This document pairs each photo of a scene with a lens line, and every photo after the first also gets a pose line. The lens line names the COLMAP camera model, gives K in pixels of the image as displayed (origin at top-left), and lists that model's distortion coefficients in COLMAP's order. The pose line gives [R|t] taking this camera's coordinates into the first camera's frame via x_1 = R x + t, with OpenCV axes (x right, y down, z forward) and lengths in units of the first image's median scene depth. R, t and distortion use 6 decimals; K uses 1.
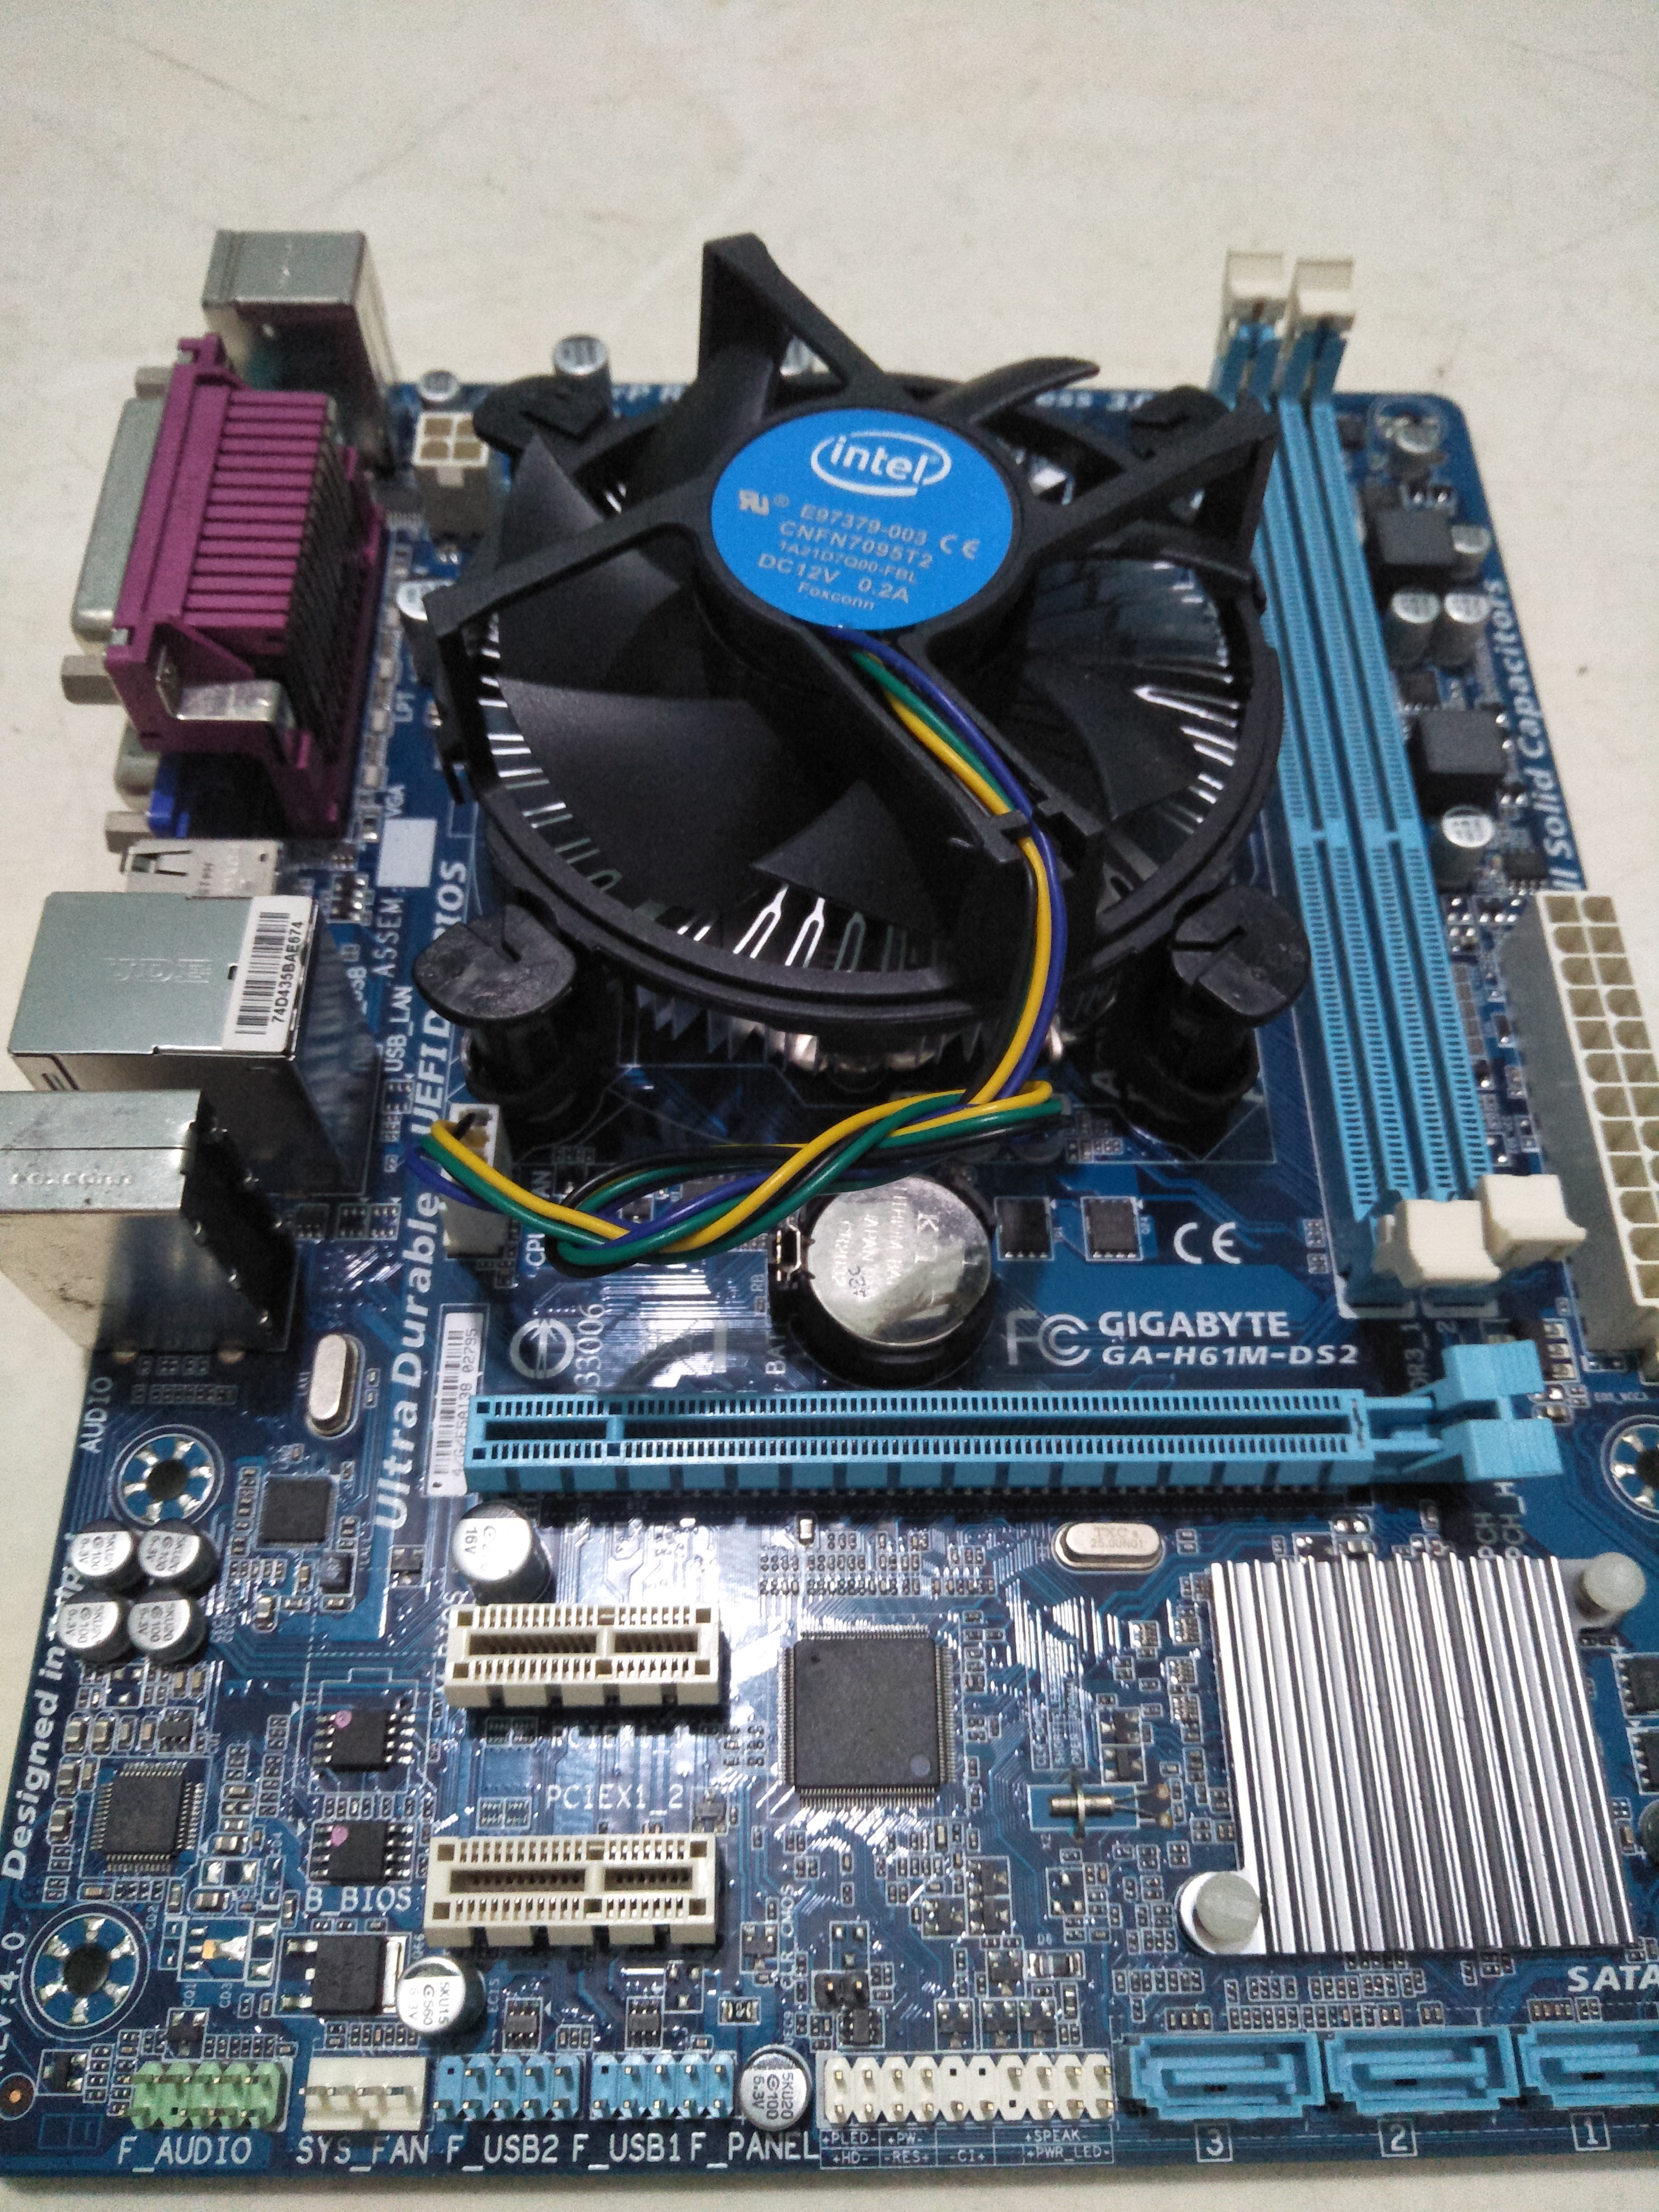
lens RADIAL K [[1748.1, 0, 829.5], [0, 1748.1, 1106.0], [0, 0, 1]] dist [-0.025883, -0.012499]
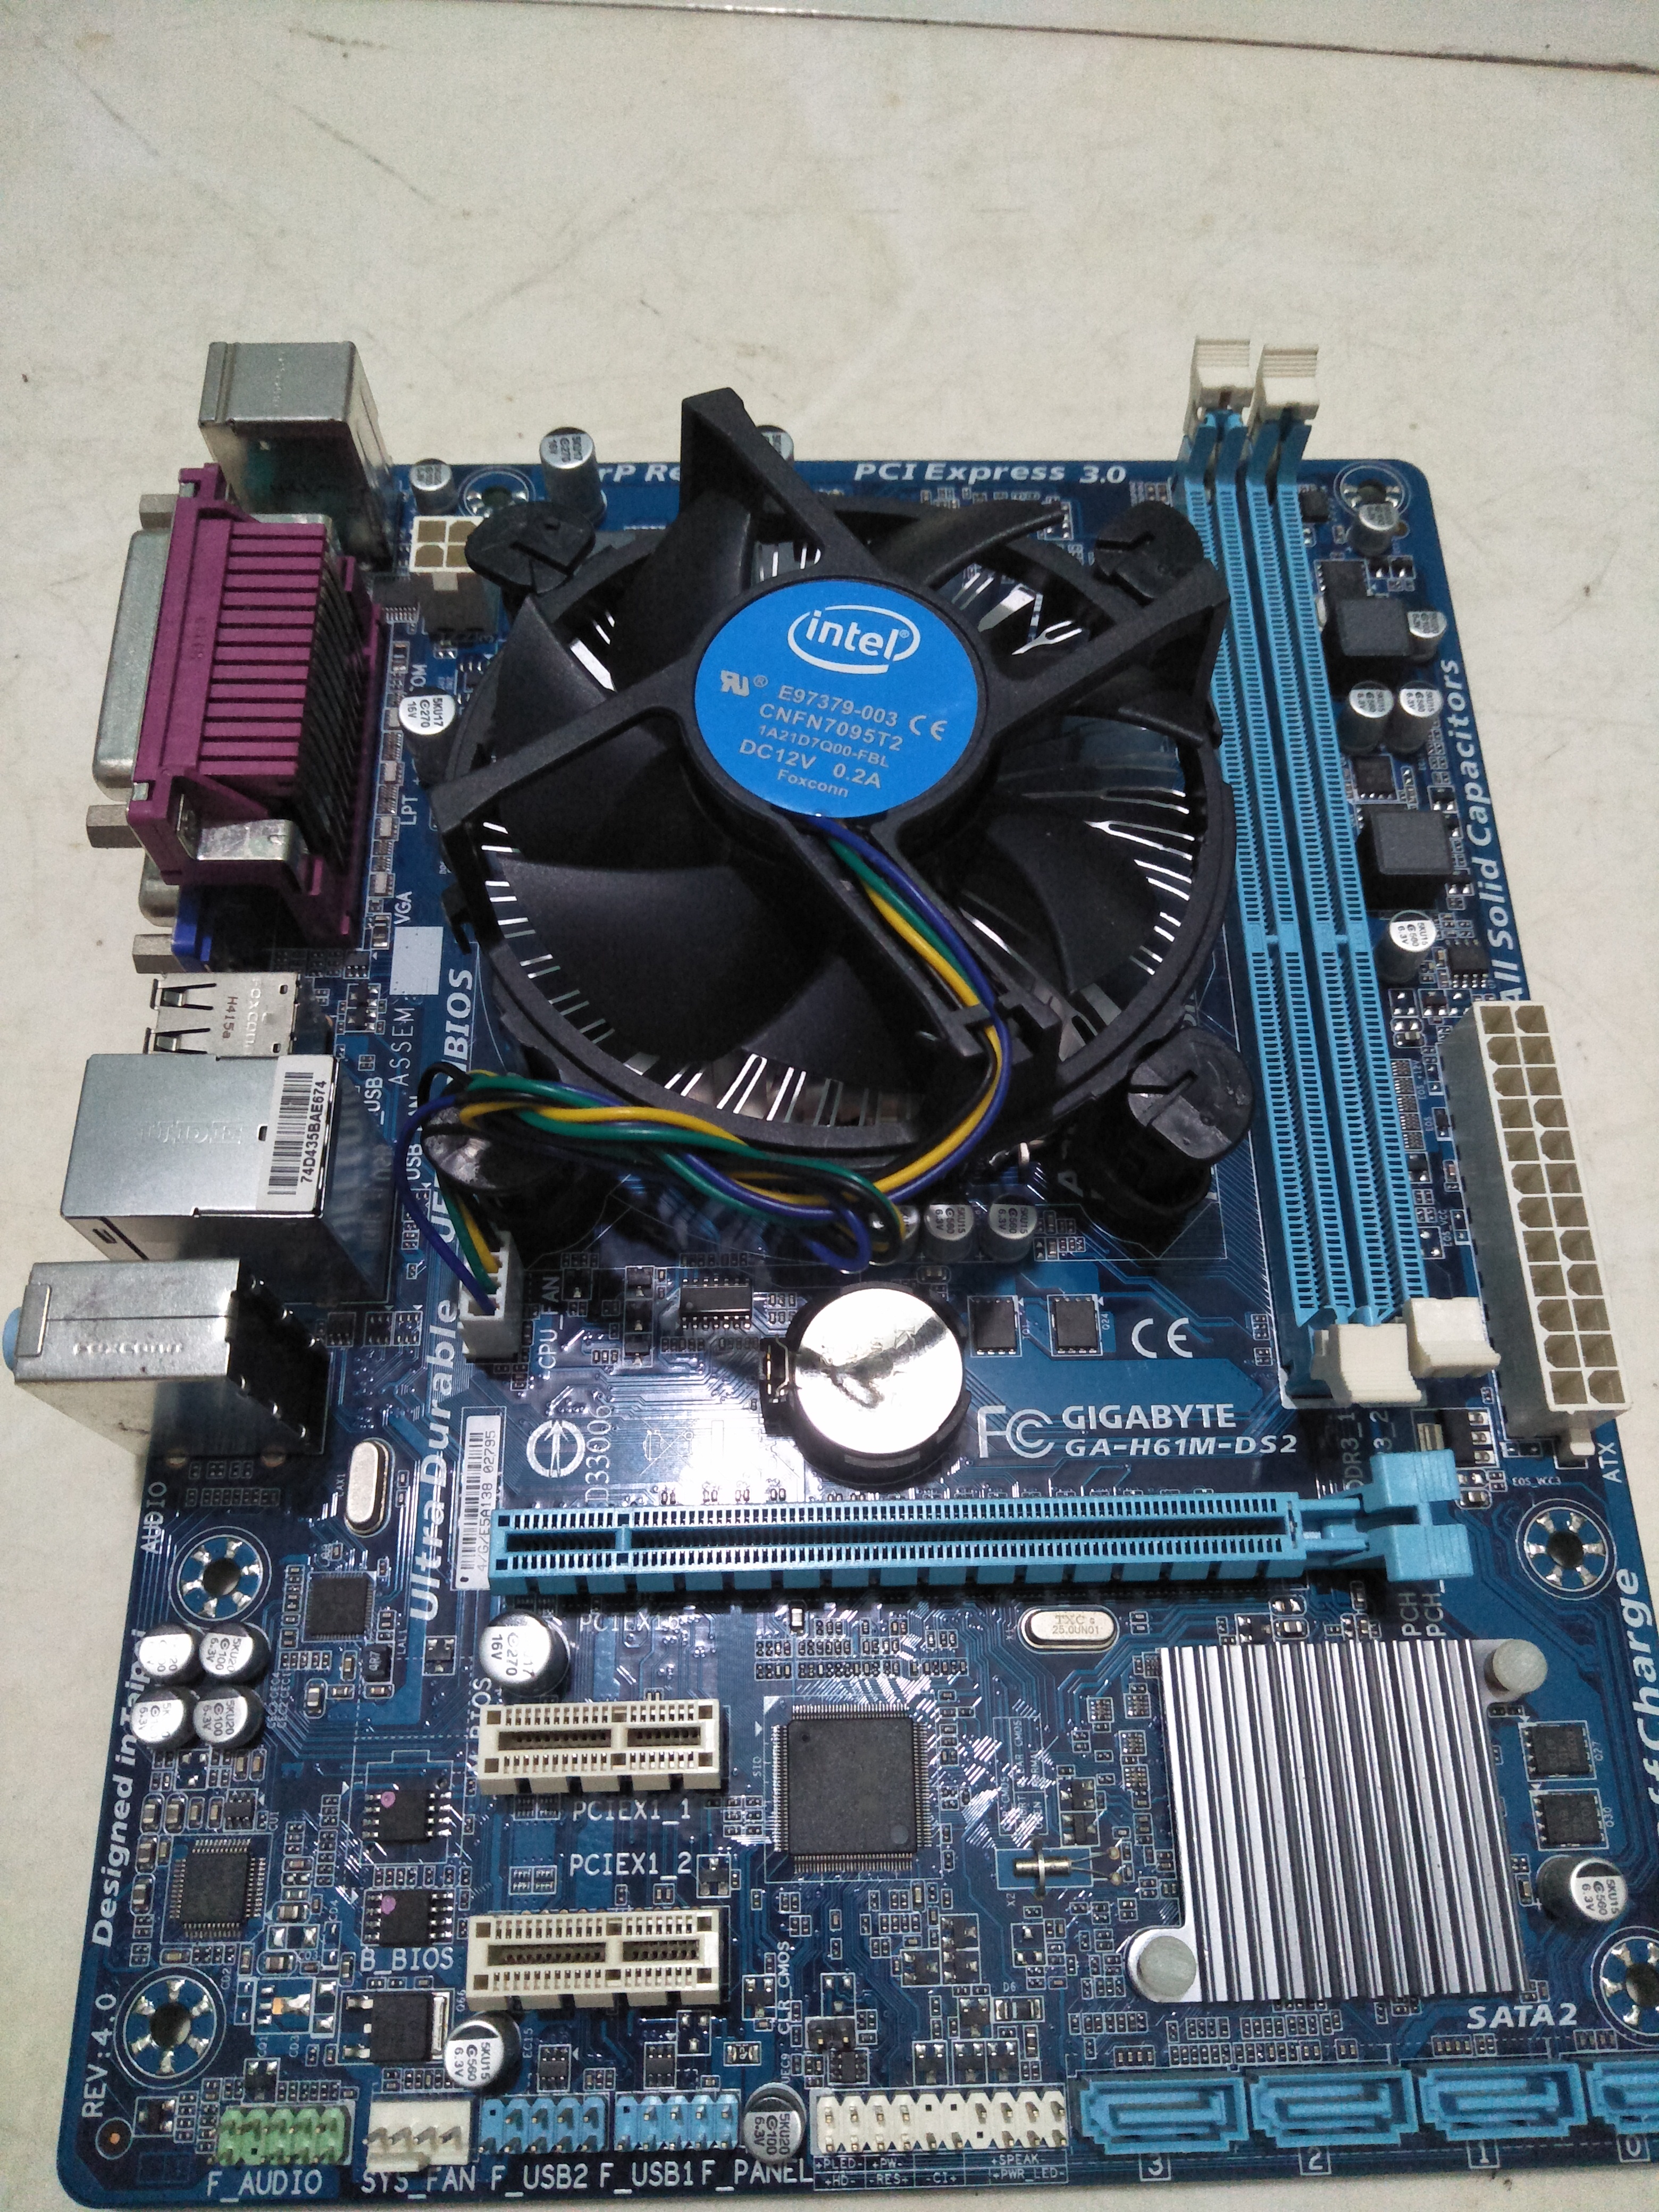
lens RADIAL K [[1733.4, 0, 832.8], [0, 1733.4, 1101.8], [0, 0, 1]] dist [-0.020044, -0.009858]
pose [[0.999931, -0.011764, -0.000716, 0.014391], [0.011783, 0.996492, 0.082854, -0.179672], [-0.000261, -0.082857, 0.996561, -0.074817]]
